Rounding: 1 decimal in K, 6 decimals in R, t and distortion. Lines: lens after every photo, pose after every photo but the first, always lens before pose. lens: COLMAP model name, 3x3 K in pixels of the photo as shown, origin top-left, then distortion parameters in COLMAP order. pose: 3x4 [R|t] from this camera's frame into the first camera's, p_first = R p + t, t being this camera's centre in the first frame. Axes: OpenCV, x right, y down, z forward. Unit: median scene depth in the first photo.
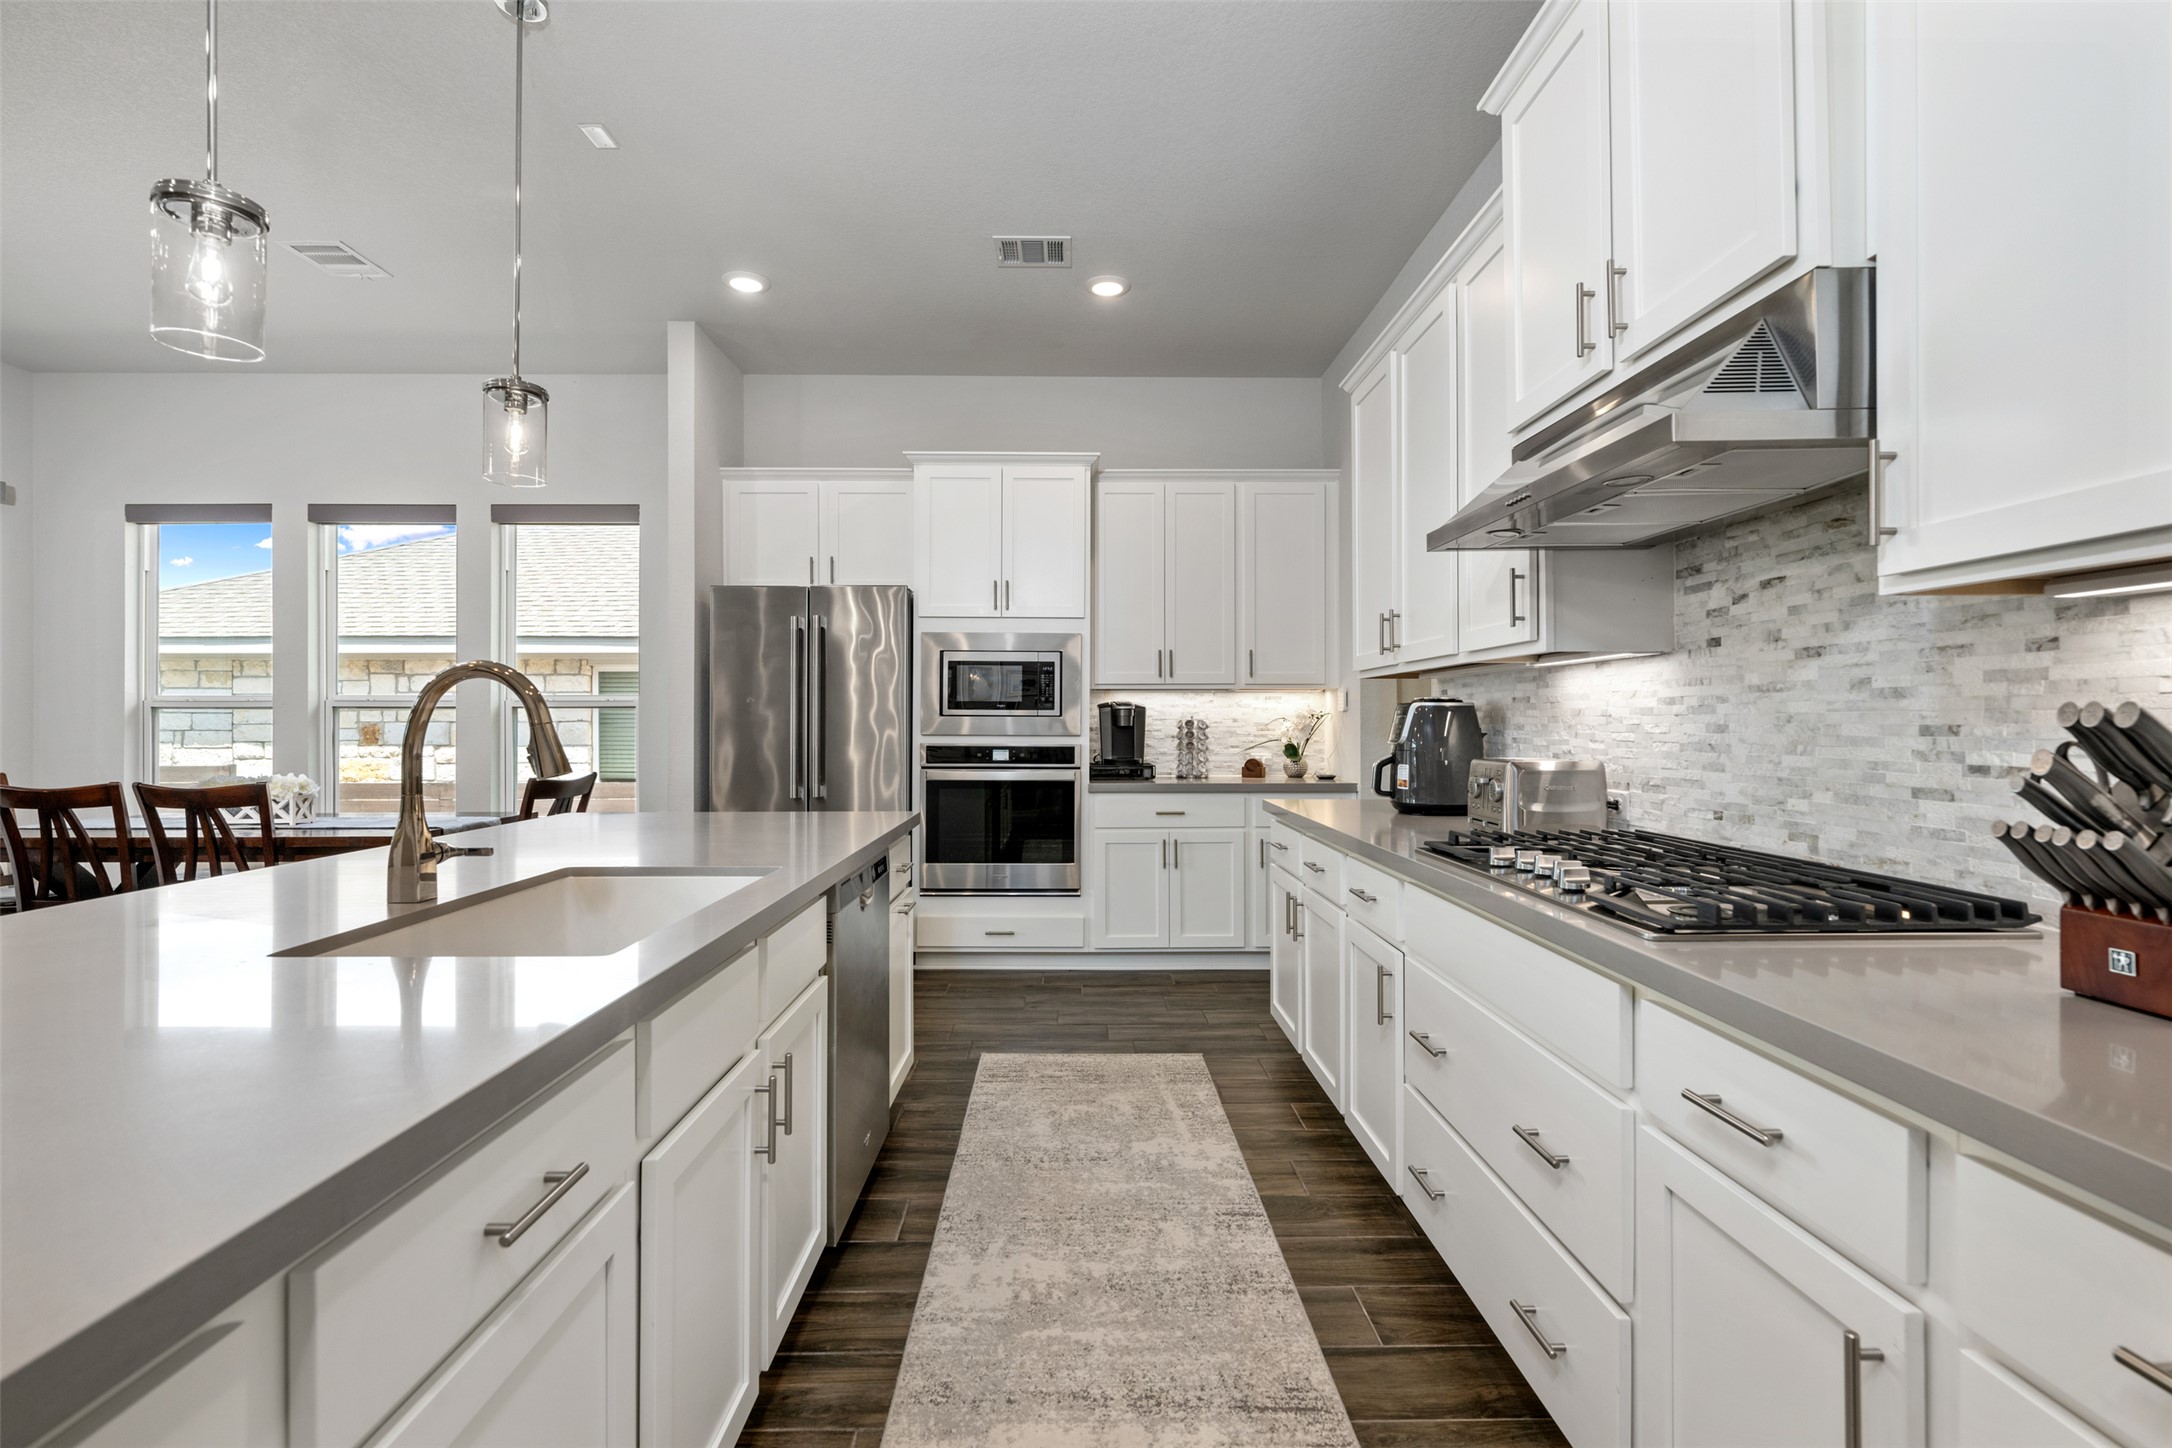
lens RADIAL K [[992.9, 0, 1077.3], [0, 992.9, 716.7], [0, 0, 1]] dist [0.000162, 0.000061]
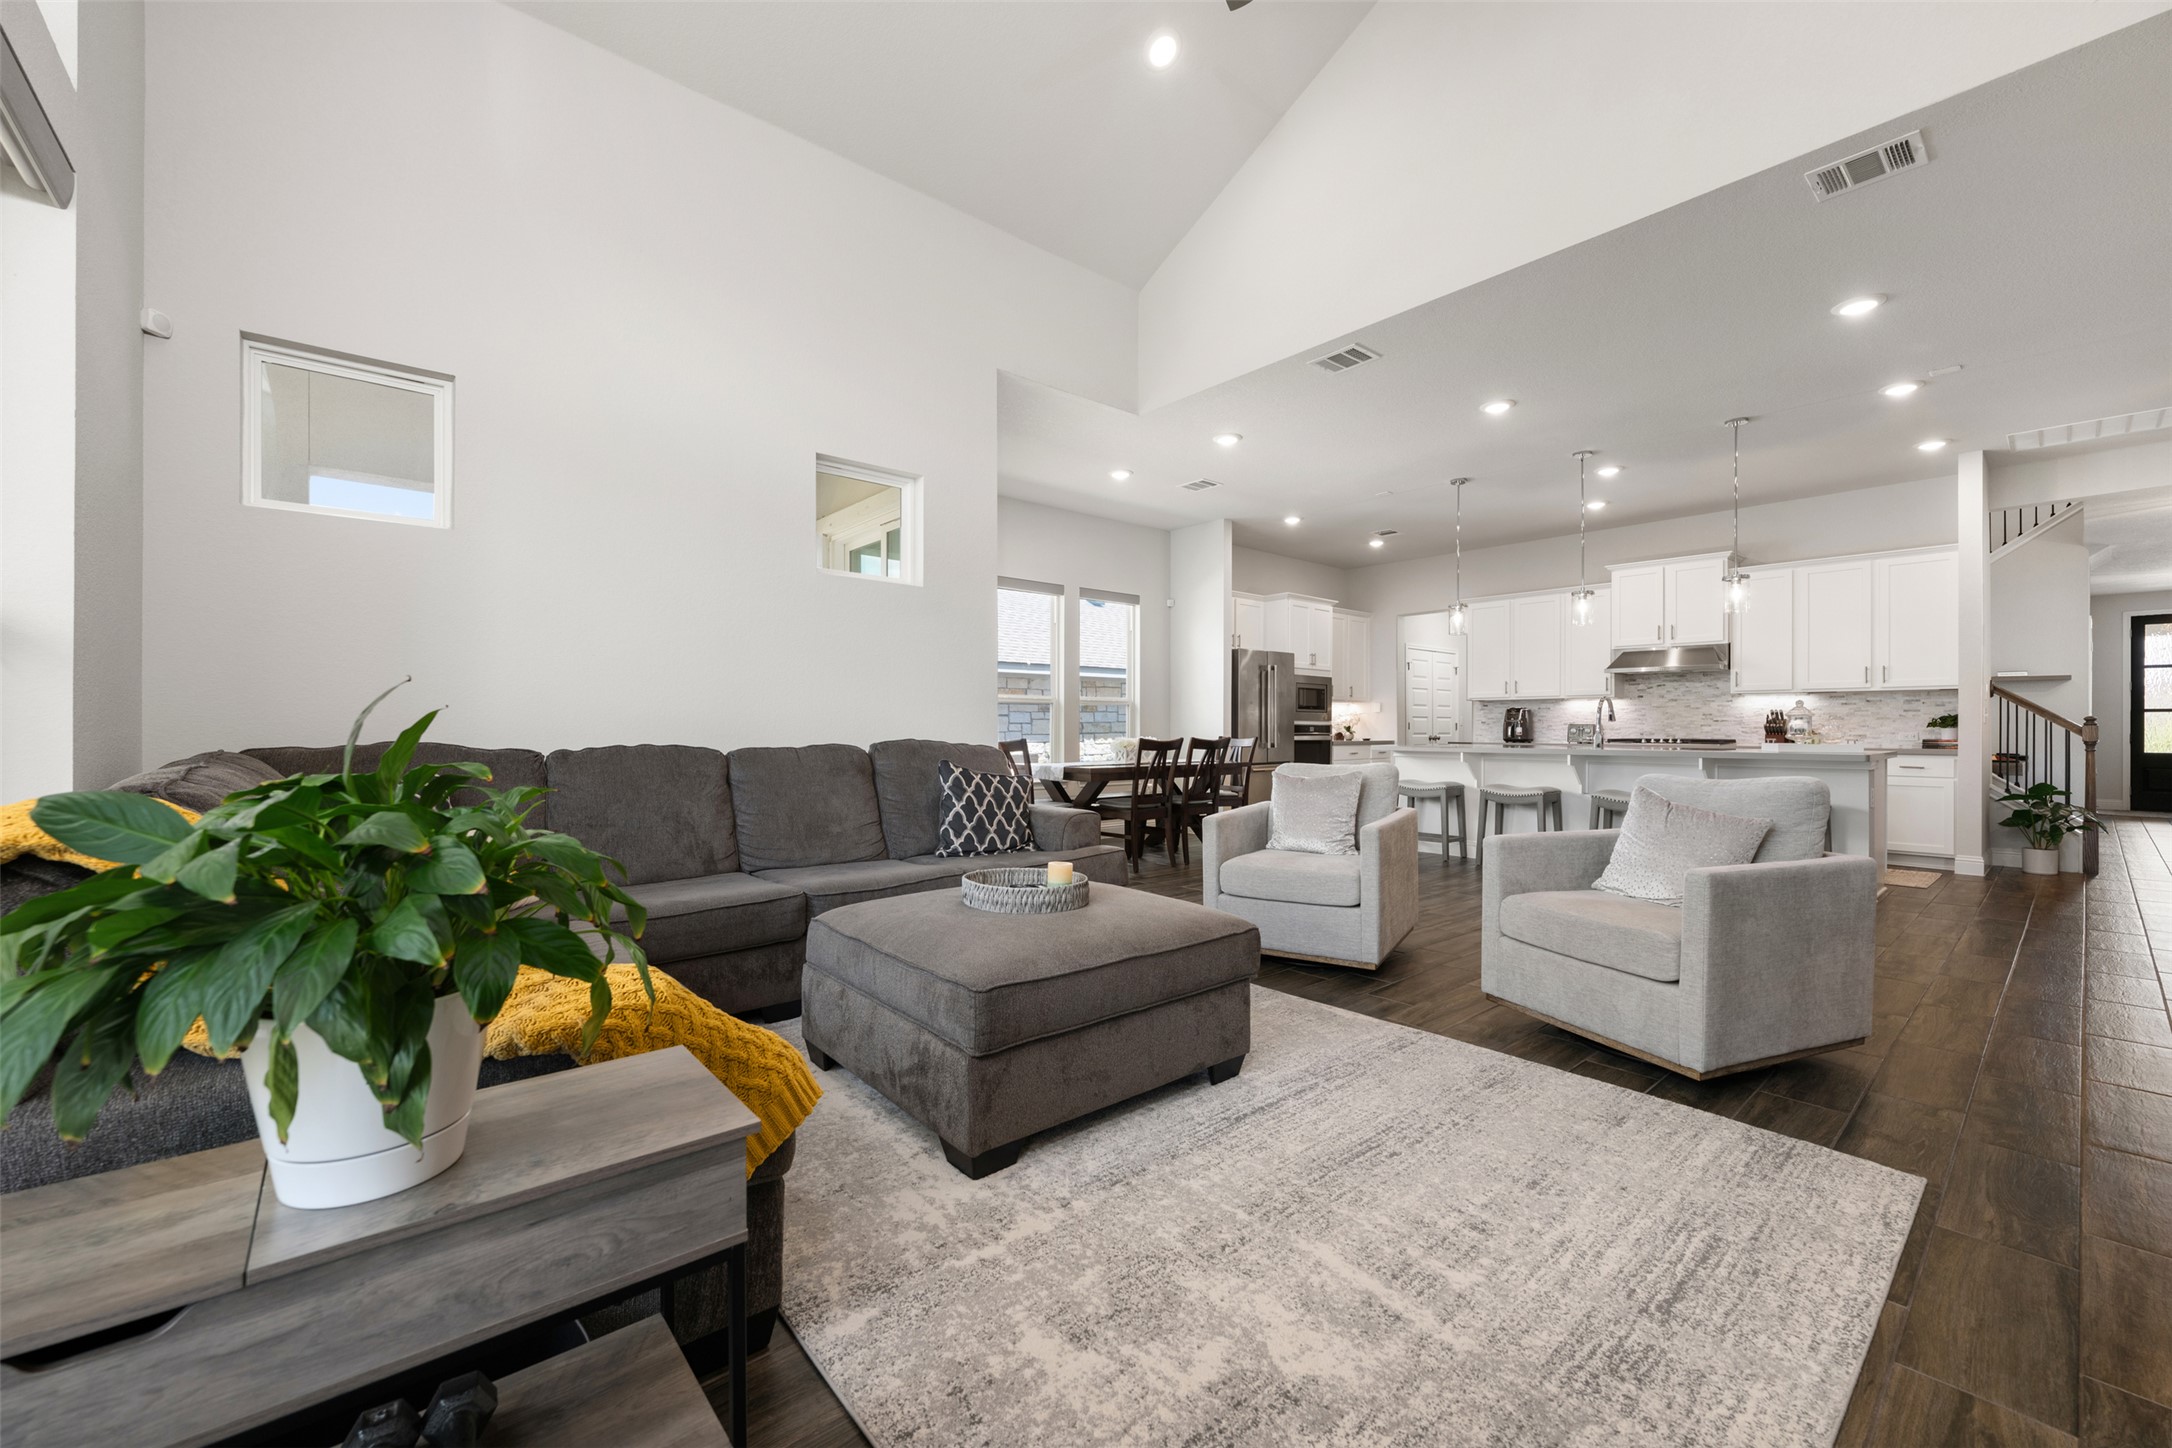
lens RADIAL K [[857.8, 0, 1086.0], [0, 857.8, 724.0], [0, 0, 1]] dist [0.000919, 0.000147]
pose [[0.765222, 0.004753, 0.643749, -1.757591], [-0.005232, 0.999986, -0.001165, 0.031930], [-0.643745, -0.002477, 0.765236, -0.177086]]
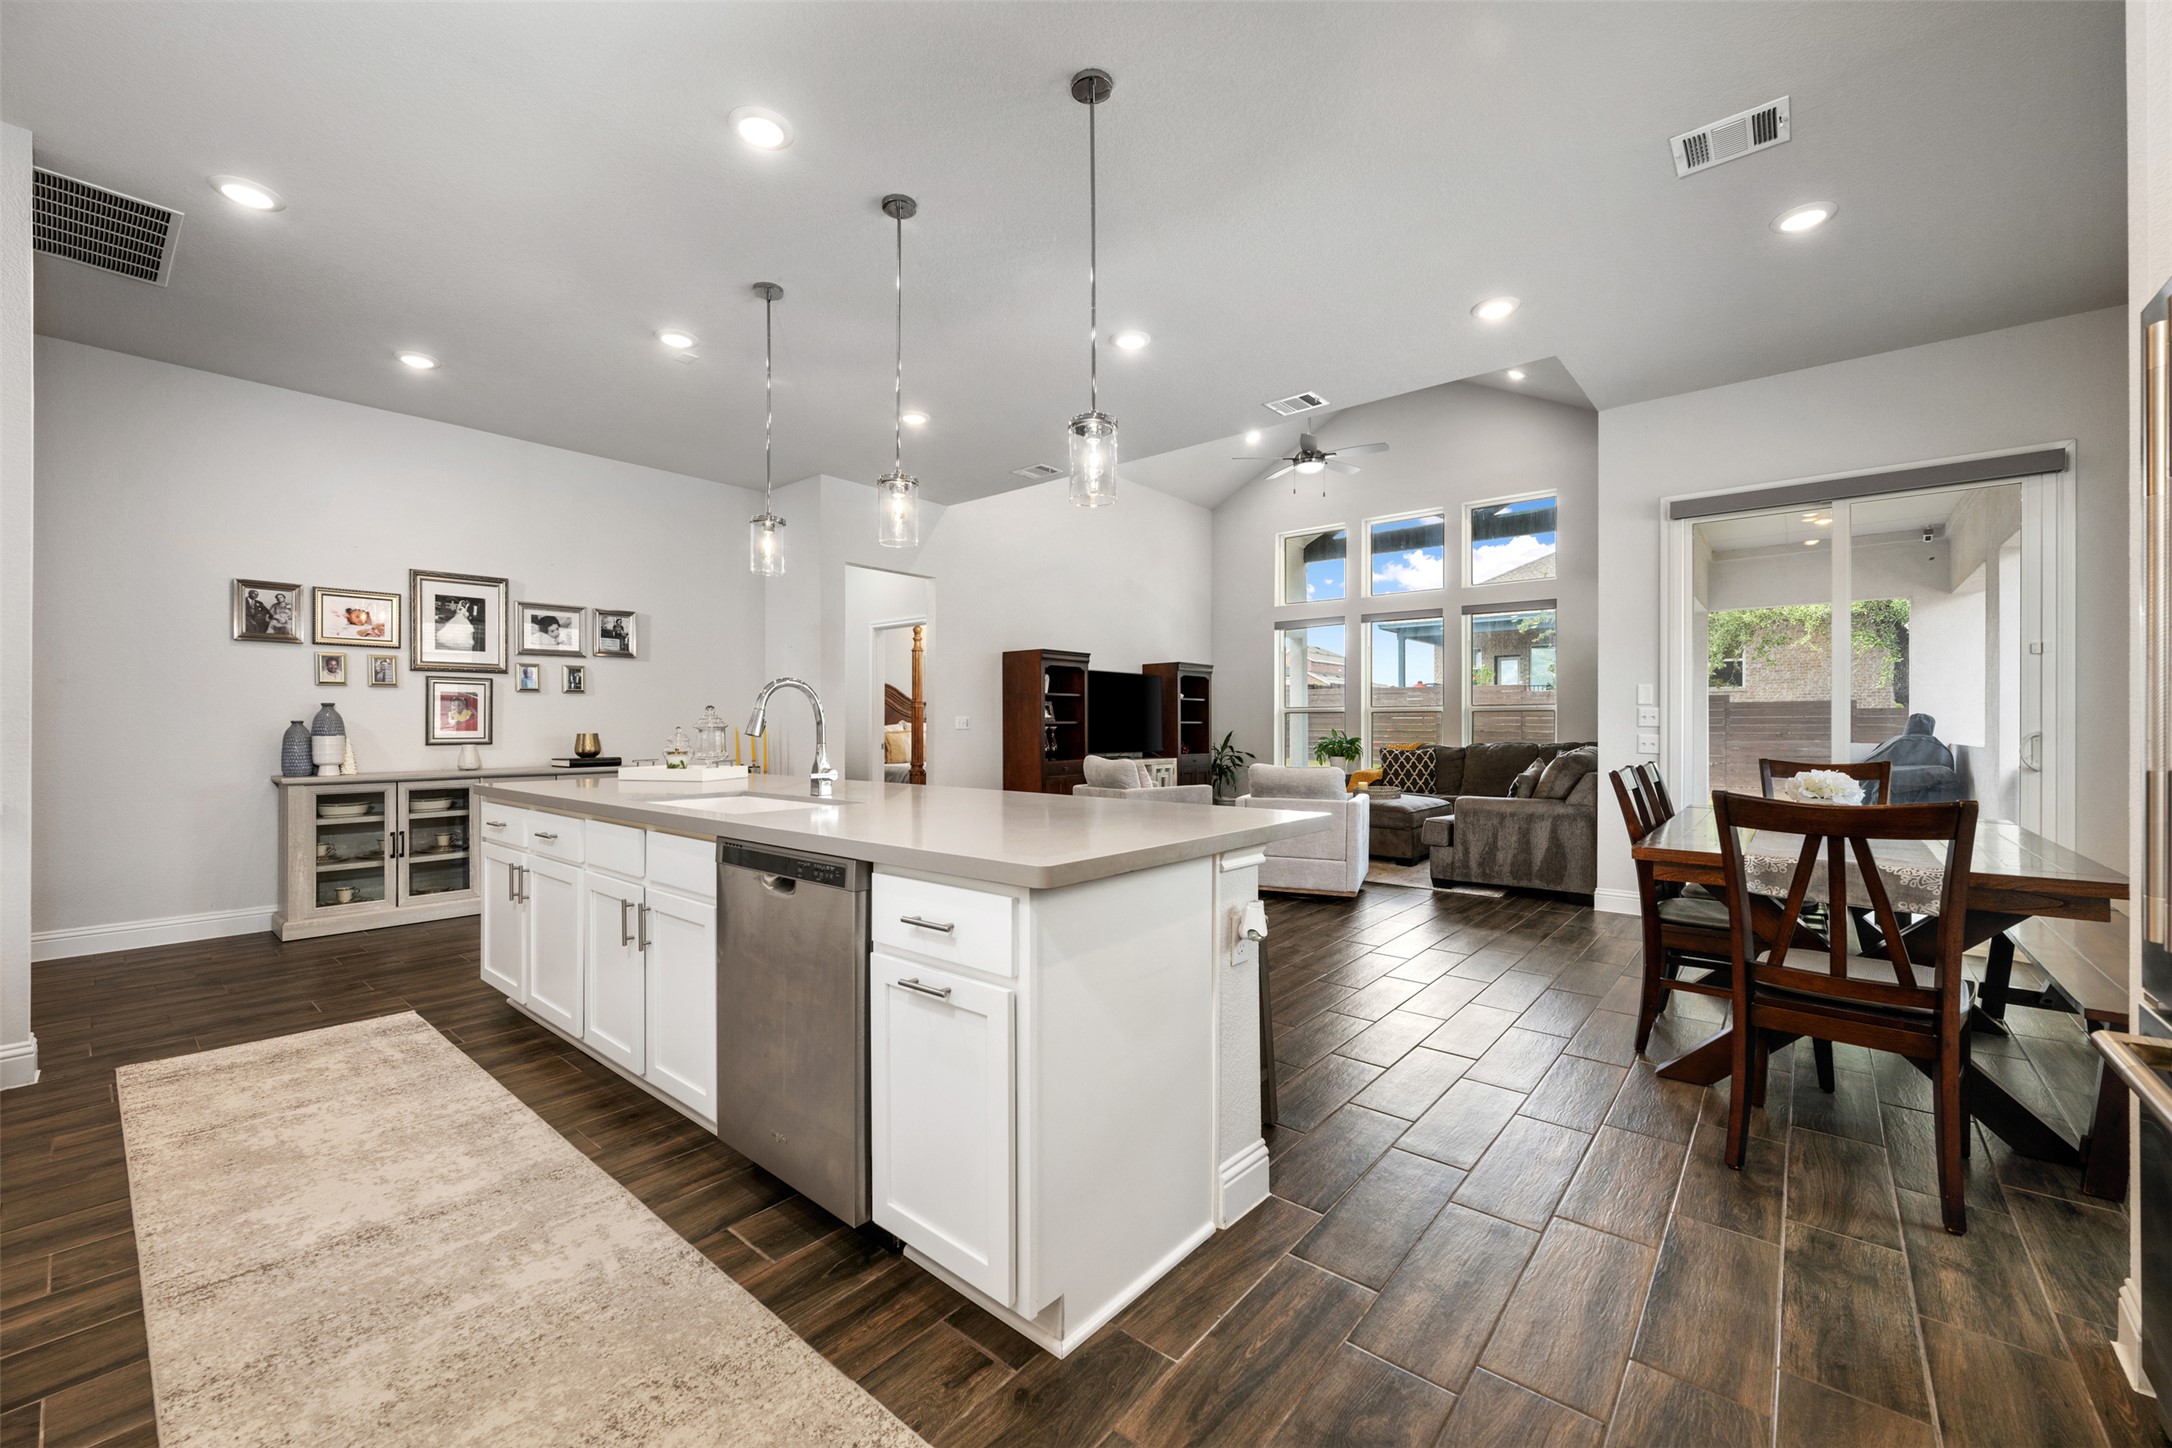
lens RADIAL K [[857.8, 0, 1086.0], [0, 857.8, 724.0], [0, 0, 1]] dist [0.000919, 0.000147]
pose [[-0.653525, -0.000058, -0.756905, 0.114169], [0.002170, 0.999996, -0.001950, 0.013355], [0.756901, -0.002917, -0.653523, 0.902943]]
